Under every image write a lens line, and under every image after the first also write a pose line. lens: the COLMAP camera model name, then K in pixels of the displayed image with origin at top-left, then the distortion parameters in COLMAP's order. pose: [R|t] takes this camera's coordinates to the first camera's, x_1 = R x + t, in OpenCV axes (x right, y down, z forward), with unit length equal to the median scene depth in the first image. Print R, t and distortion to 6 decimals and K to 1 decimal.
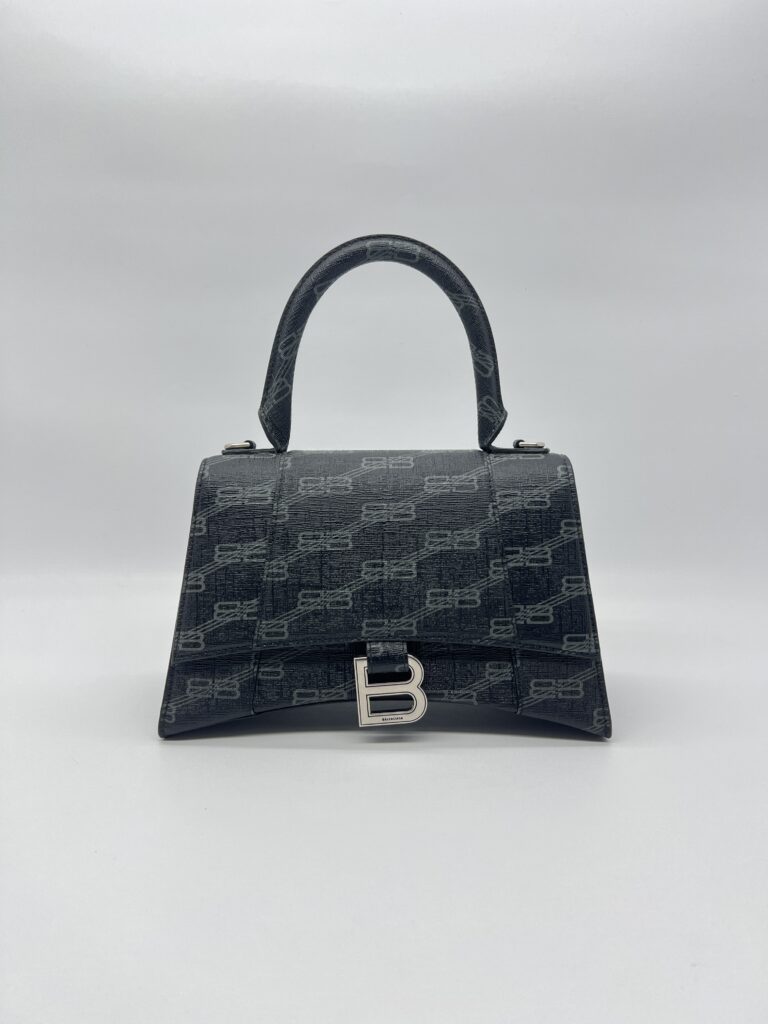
lens RADIAL K [[769.5, 0, 390.9], [0, 769.5, 516.7], [0, 0, 1]] dist [-0.008210, -0.003924]
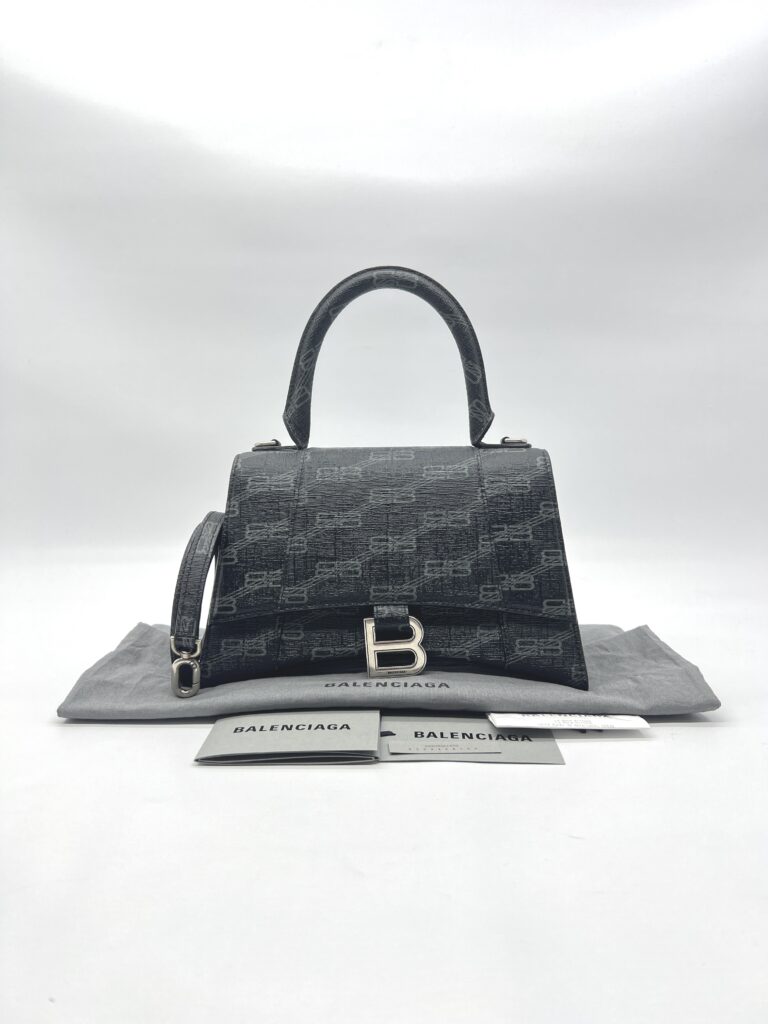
lens RADIAL K [[769.5, 0, 380.6], [0, 769.5, 506.1], [0, 0, 1]] dist [-0.008210, -0.003924]
pose [[0.999300, -0.006509, -0.036844, 0.022019], [0.003984, 0.997664, -0.068193, 0.088987], [0.037202, 0.067998, 0.996992, -0.173322]]
